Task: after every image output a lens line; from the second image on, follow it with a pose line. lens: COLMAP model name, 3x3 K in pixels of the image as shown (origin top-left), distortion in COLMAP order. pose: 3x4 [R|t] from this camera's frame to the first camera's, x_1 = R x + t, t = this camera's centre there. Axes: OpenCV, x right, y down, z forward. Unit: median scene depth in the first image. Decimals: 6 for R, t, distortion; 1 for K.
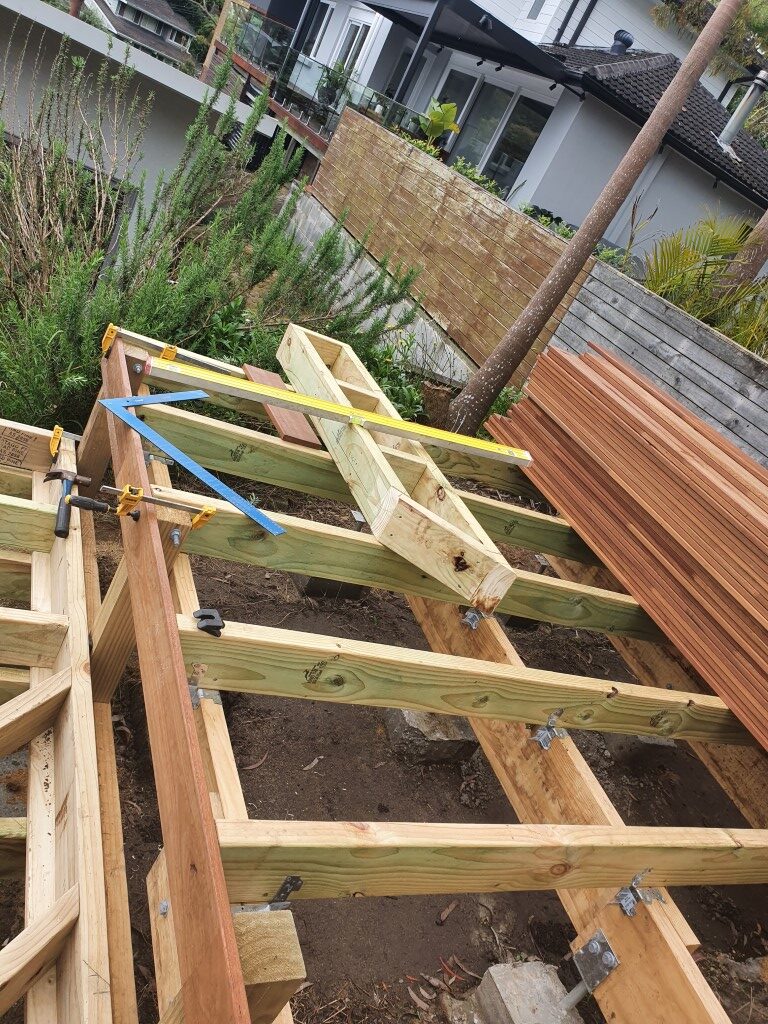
lens RADIAL K [[792.5, 0, 394.0], [0, 792.5, 507.0], [0, 0, 1]] dist [0.050954, -0.048525]
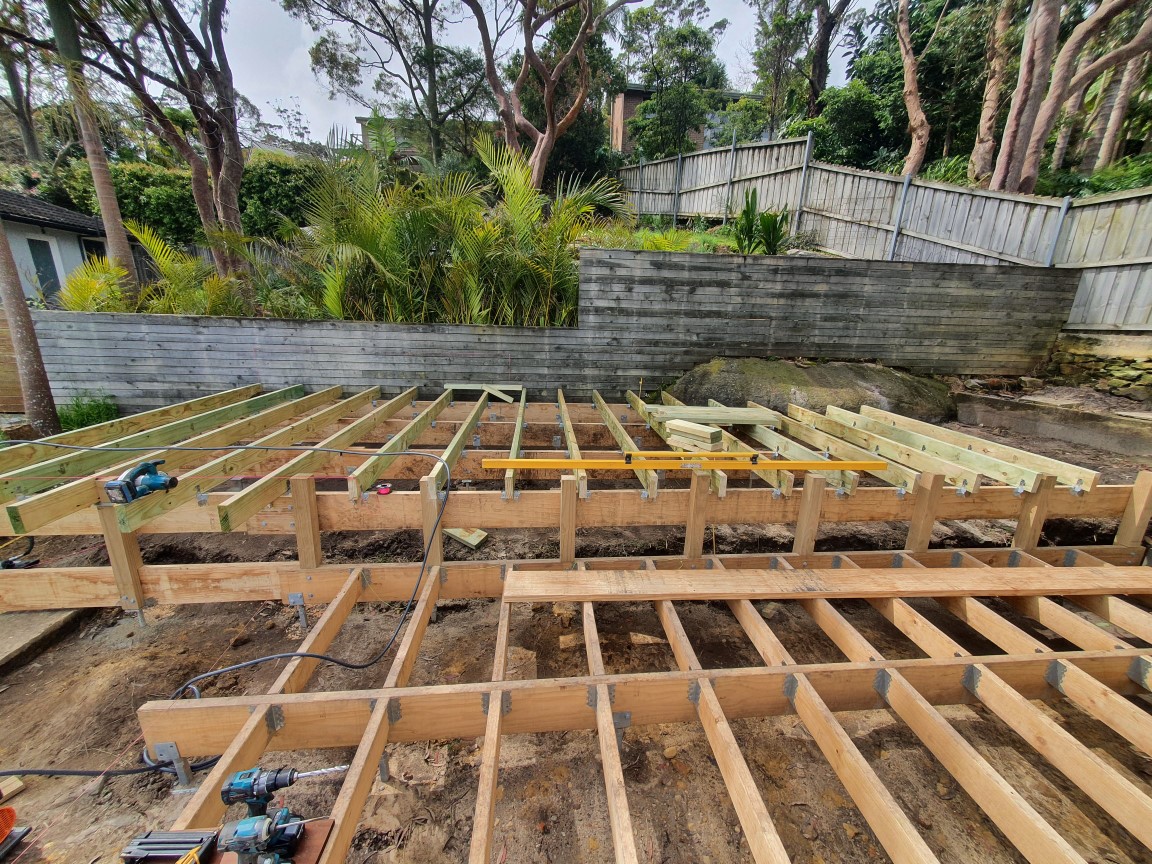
lens RADIAL K [[452.4, 0, 580.2], [0, 452.4, 439.1], [0, 0, 1]] dist [0.002570, 0.000089]
pose [[0.265882, -0.653706, 0.708502, -0.118884], [0.505905, 0.720235, 0.474680, -0.000618], [-0.820589, 0.232226, 0.522211, -0.139782]]
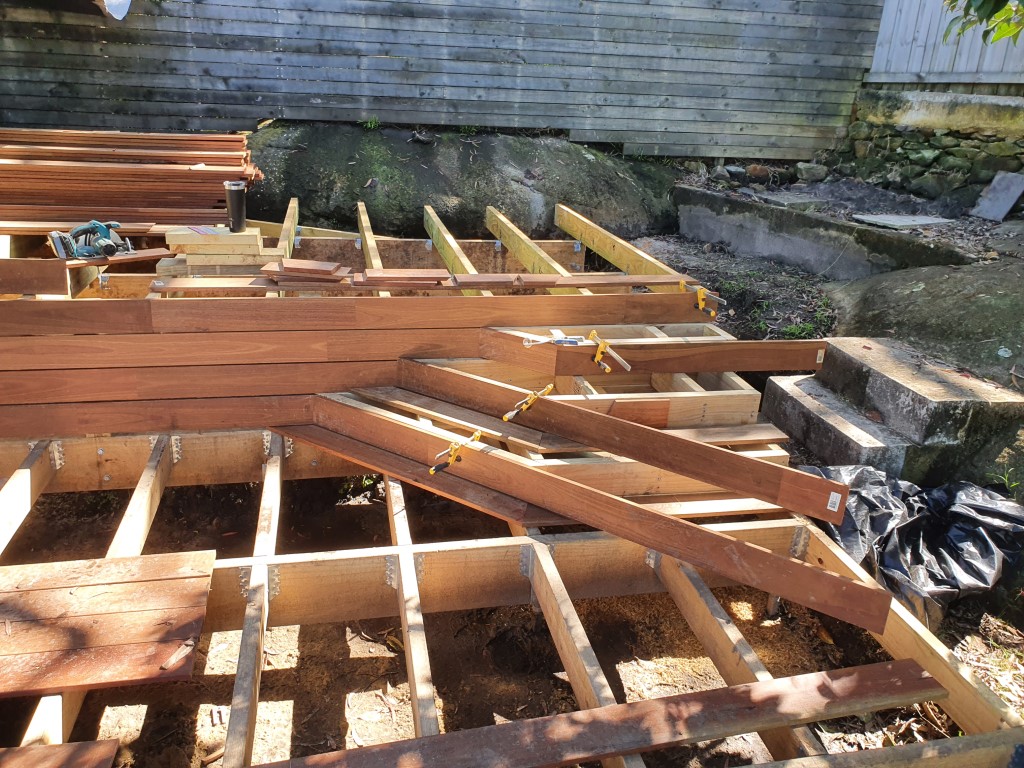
lens RADIAL K [[797.9, 0, 493.3], [0, 797.9, 371.0], [0, 0, 1]] dist [-0.034300, 0.075405]
pose [[0.181370, -0.720878, 0.668910, -0.086414], [0.461566, 0.663017, 0.589377, 0.119000], [-0.868367, 0.201850, 0.452984, -0.333735]]
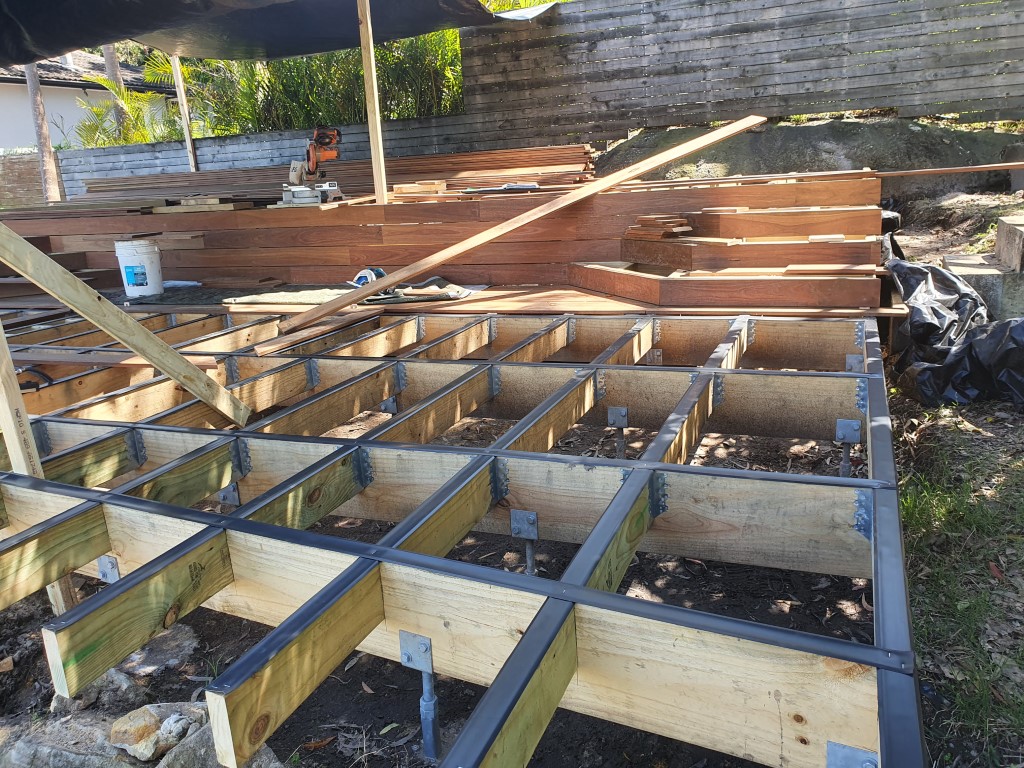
lens RADIAL K [[796.7, 0, 512.2], [0, 796.7, 379.2], [0, 0, 1]] dist [-0.027211, 0.048972]
pose [[0.590253, -0.634620, 0.498858, -0.184613], [0.641709, 0.743811, 0.186961, 0.205413], [-0.489705, 0.209767, 0.846278, -0.477781]]
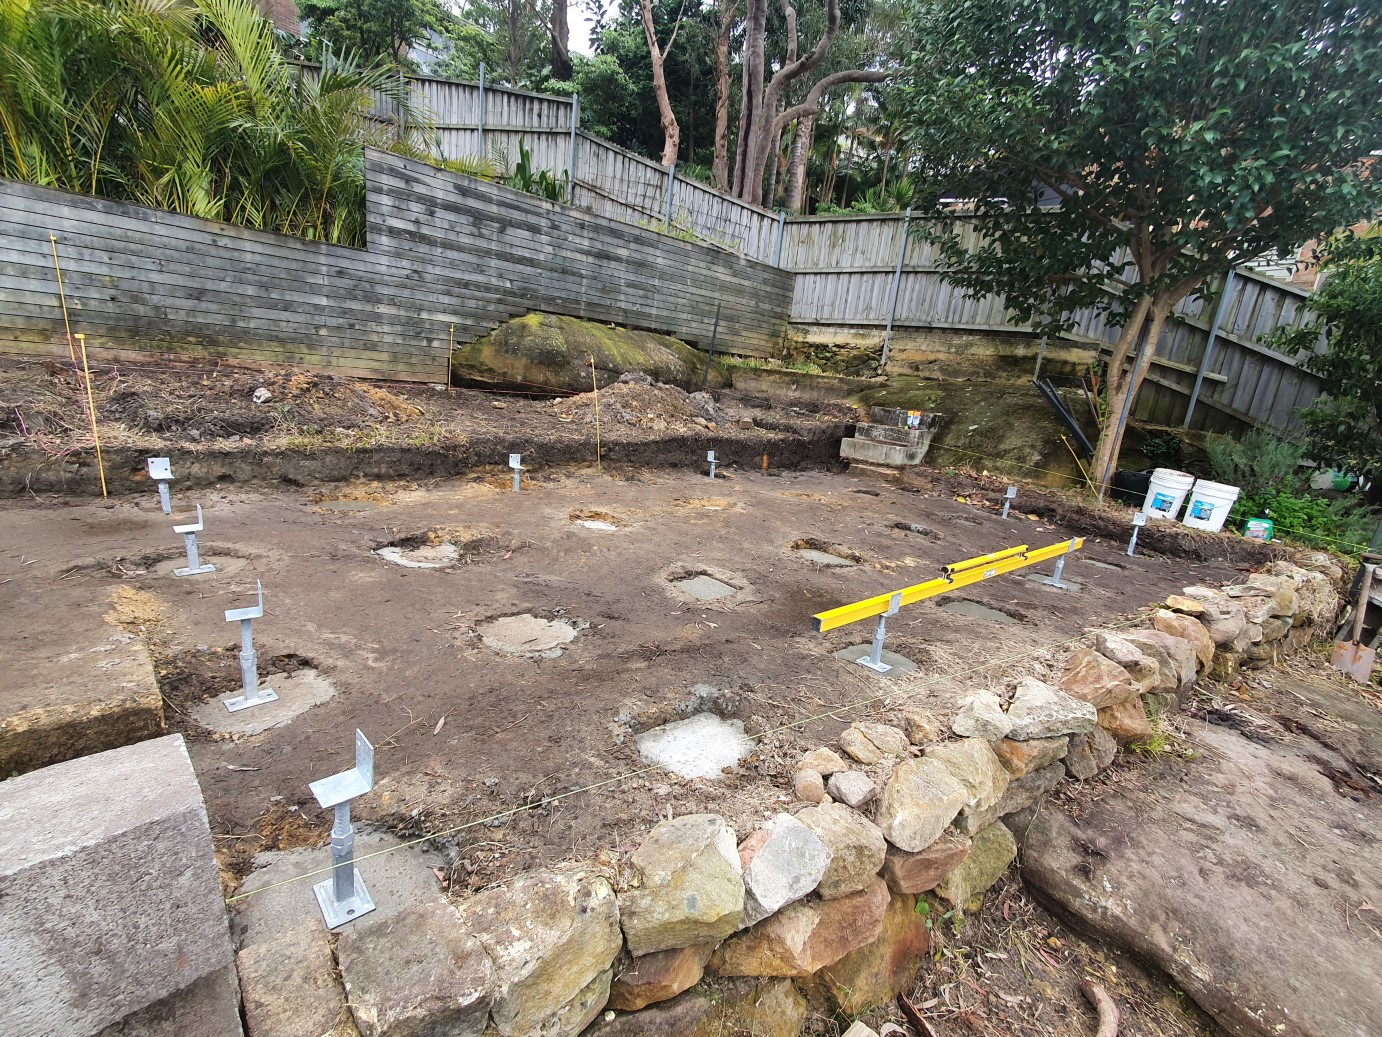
lens RADIAL K [[642.5, 0, 707.6], [0, 642.5, 528.9], [0, 0, 1]] dist [0.004660, 0.000926]
pose [[-0.301268, -0.662184, 0.686112, -0.307263], [0.156944, 0.675294, 0.720657, -0.043511], [-0.940535, 0.324792, -0.099519, -0.056590]]
